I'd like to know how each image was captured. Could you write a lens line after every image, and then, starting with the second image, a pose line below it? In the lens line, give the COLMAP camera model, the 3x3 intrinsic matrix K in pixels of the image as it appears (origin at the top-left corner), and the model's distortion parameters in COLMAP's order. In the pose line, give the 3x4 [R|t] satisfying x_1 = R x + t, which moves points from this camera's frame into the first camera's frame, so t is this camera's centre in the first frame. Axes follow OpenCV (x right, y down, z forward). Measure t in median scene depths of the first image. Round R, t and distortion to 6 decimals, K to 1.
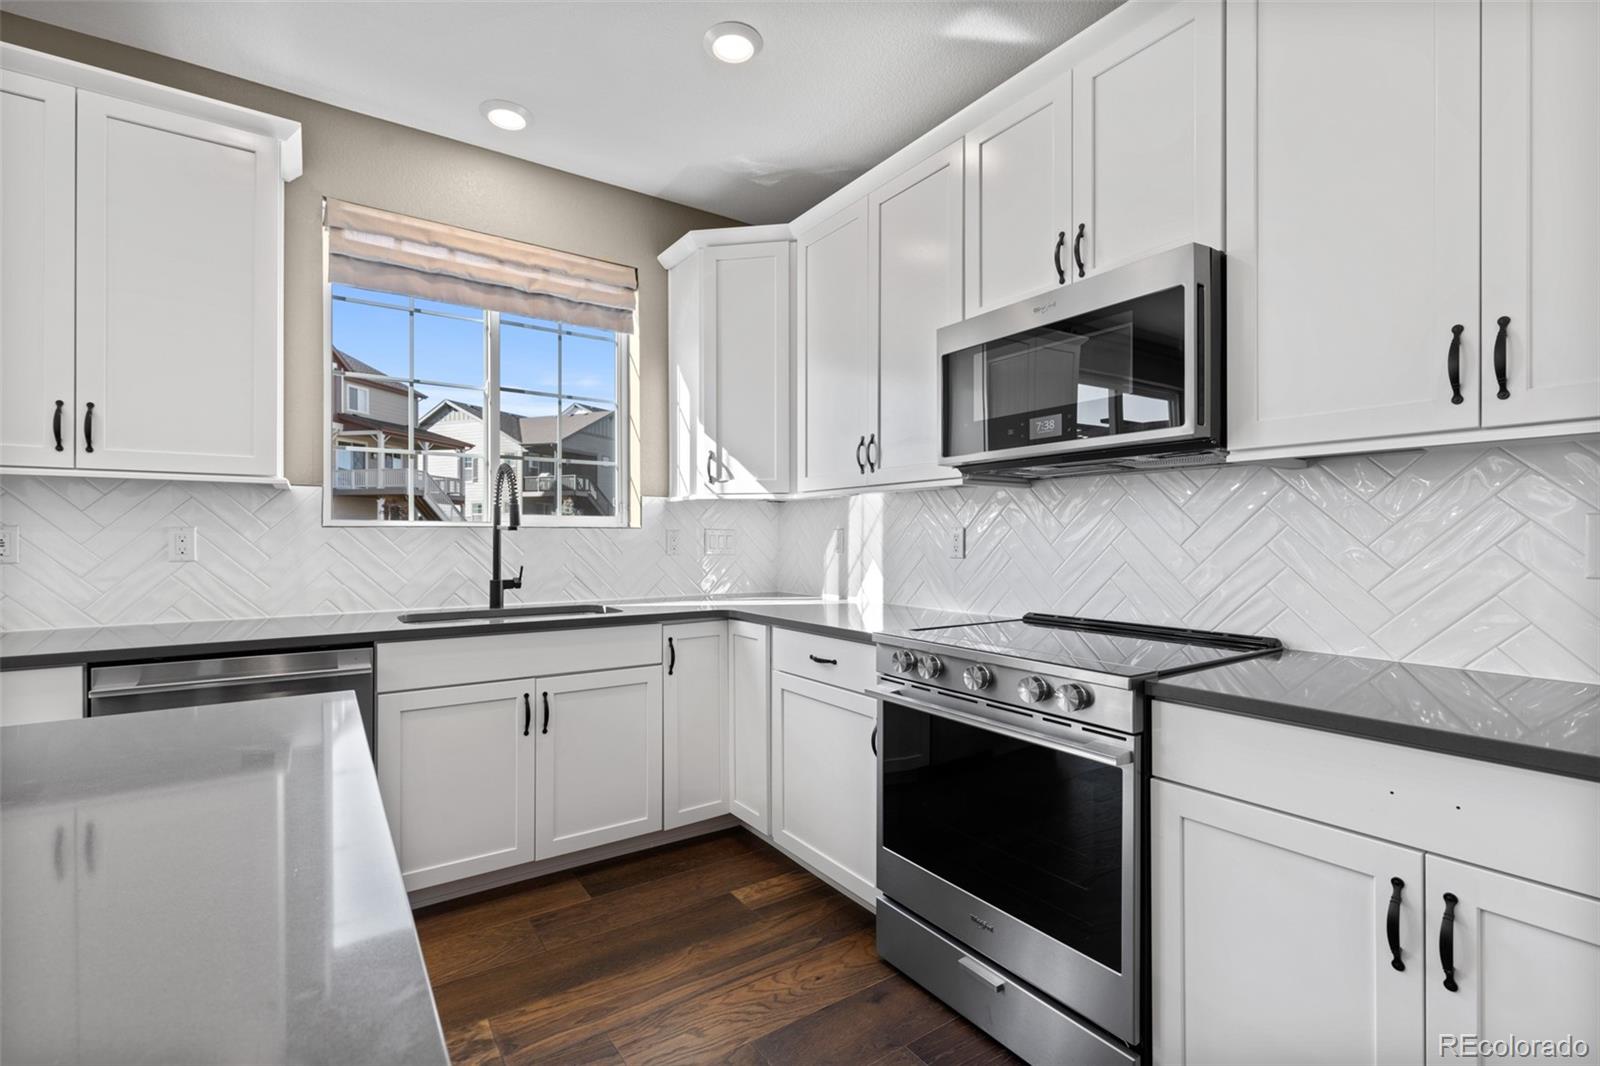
lens RADIAL K [[716.0, 0, 802.5], [0, 716.0, 537.1], [0, 0, 1]] dist [0.004076, -0.001420]
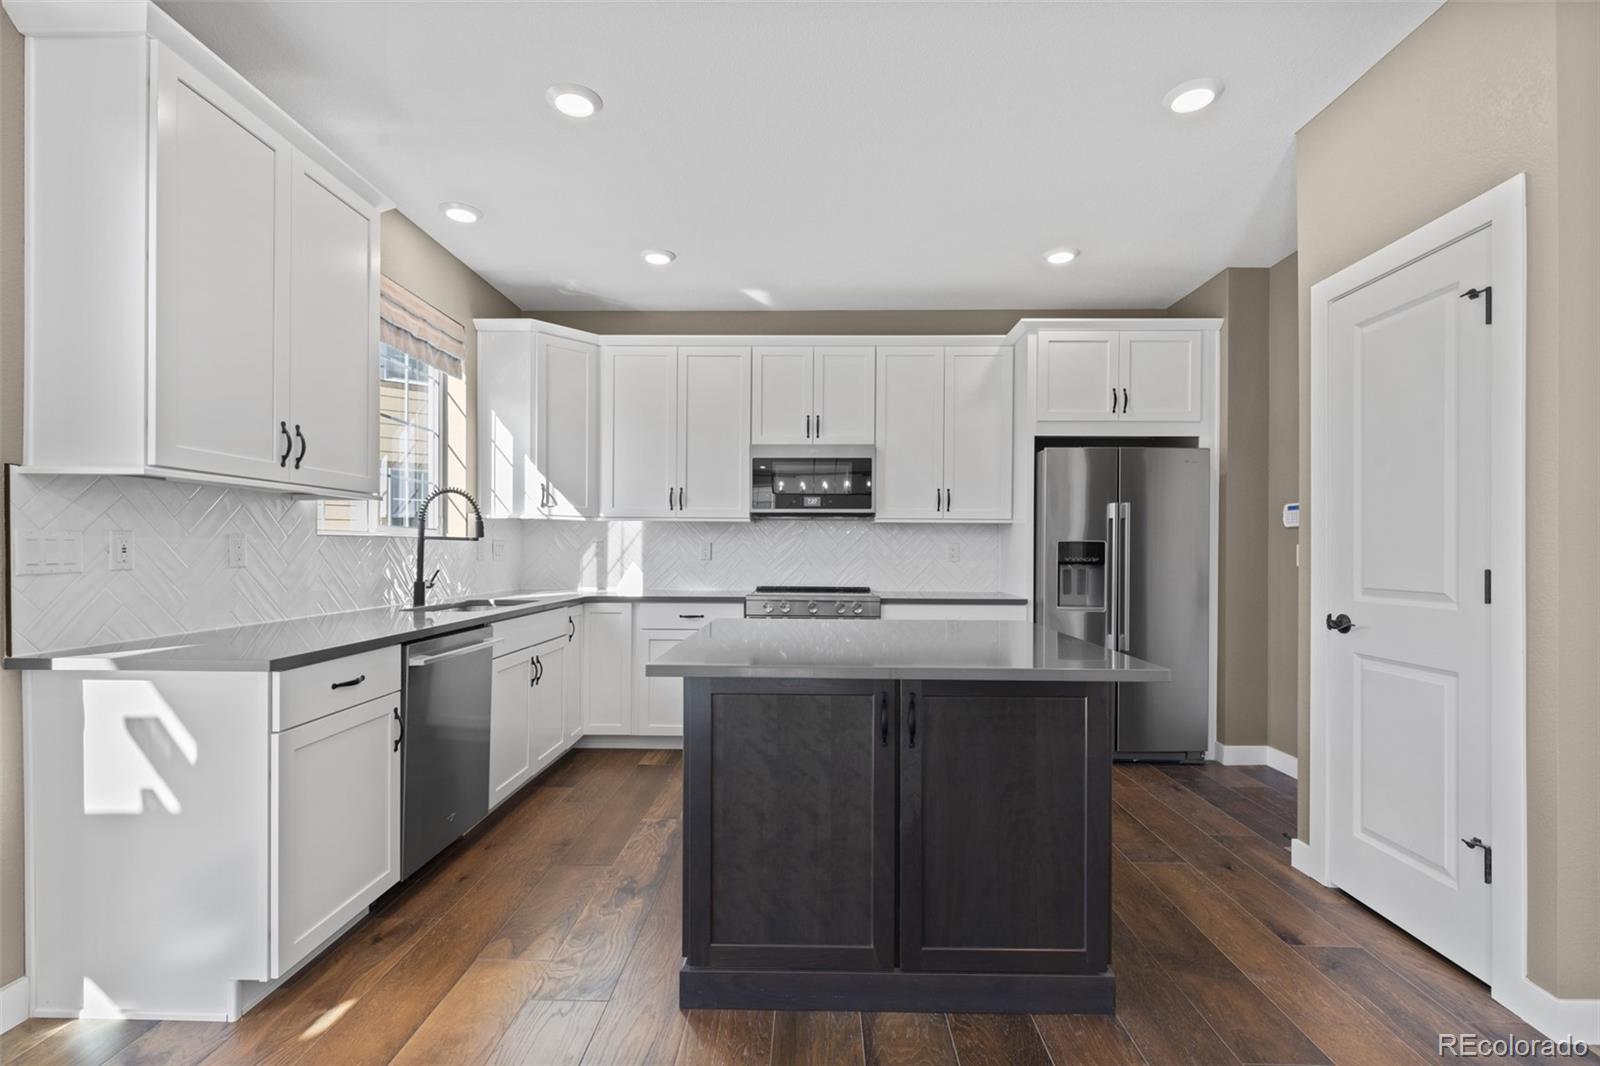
lens RADIAL K [[716.0, 0, 801.4], [0, 716.0, 545.7], [0, 0, 1]] dist [0.004076, -0.001420]
pose [[0.584708, 0.009221, 0.811191, -1.177128], [-0.008608, 0.999950, -0.005162, 0.001285], [-0.811198, -0.003964, 0.584758, -0.249984]]
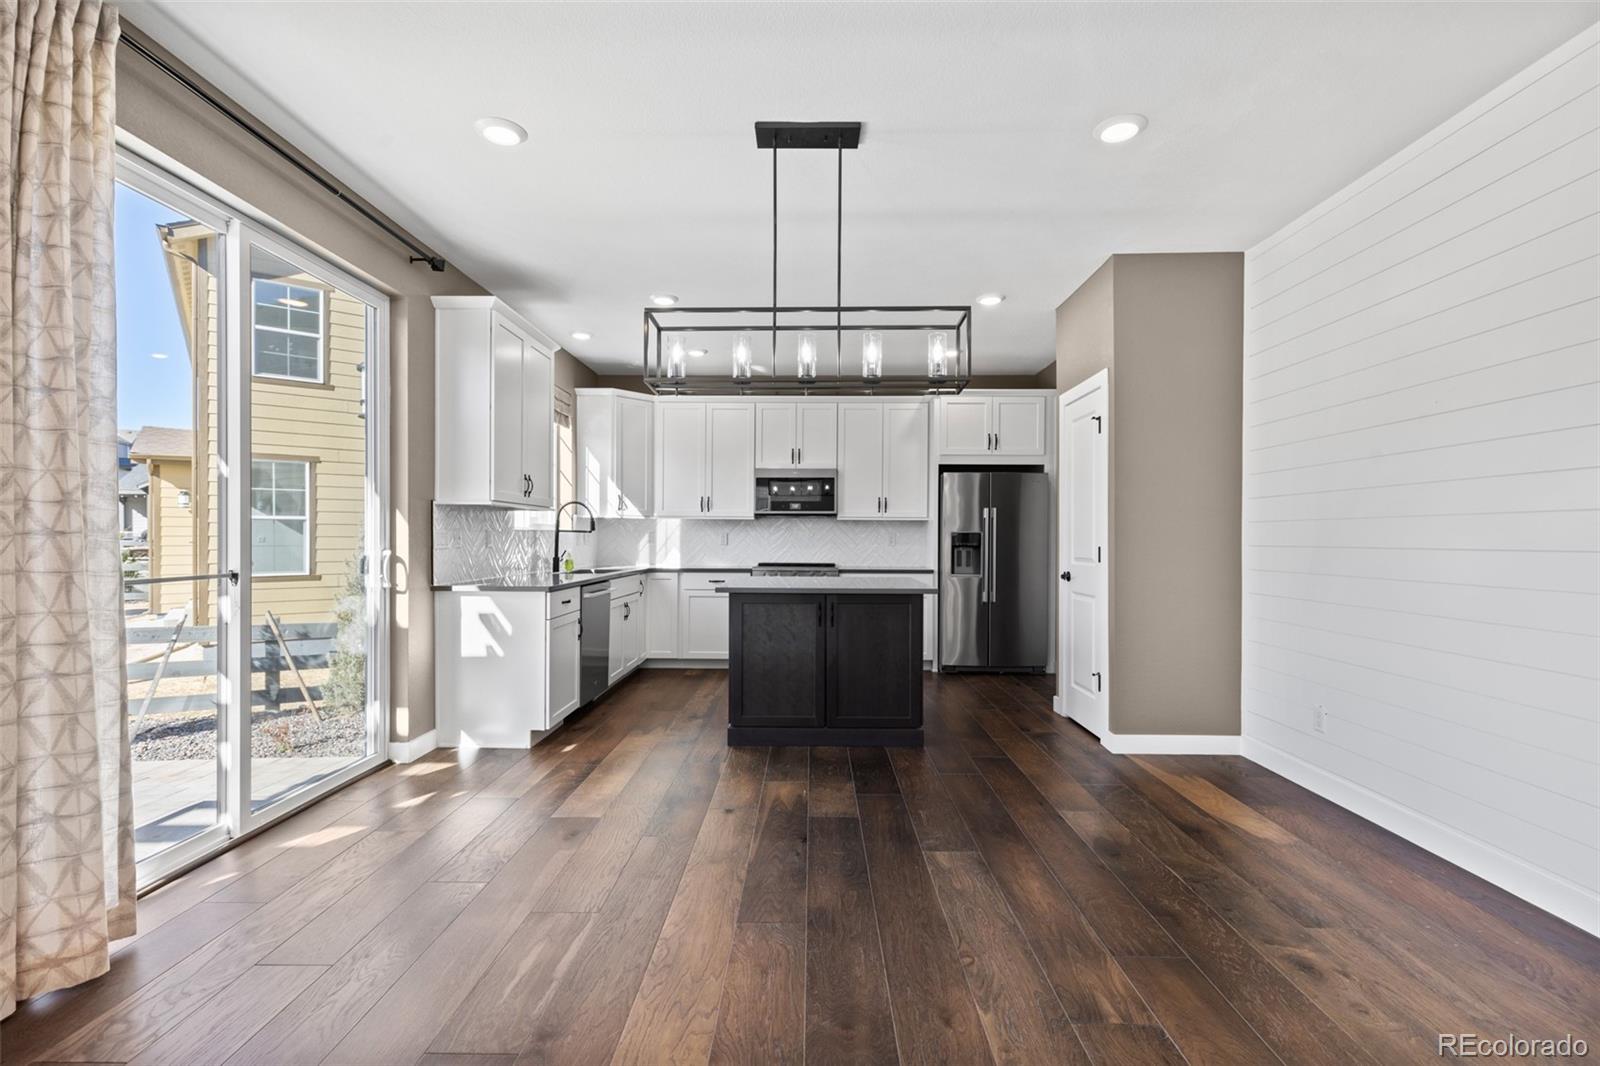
lens RADIAL K [[716.0, 0, 804.7], [0, 716.0, 537.1], [0, 0, 1]] dist [0.004076, -0.001420]
pose [[0.577021, 0.005208, 0.816712, -1.890722], [-0.007927, 0.999968, -0.000777, 0.000381], [-0.816691, -0.006026, 0.577044, -0.808653]]
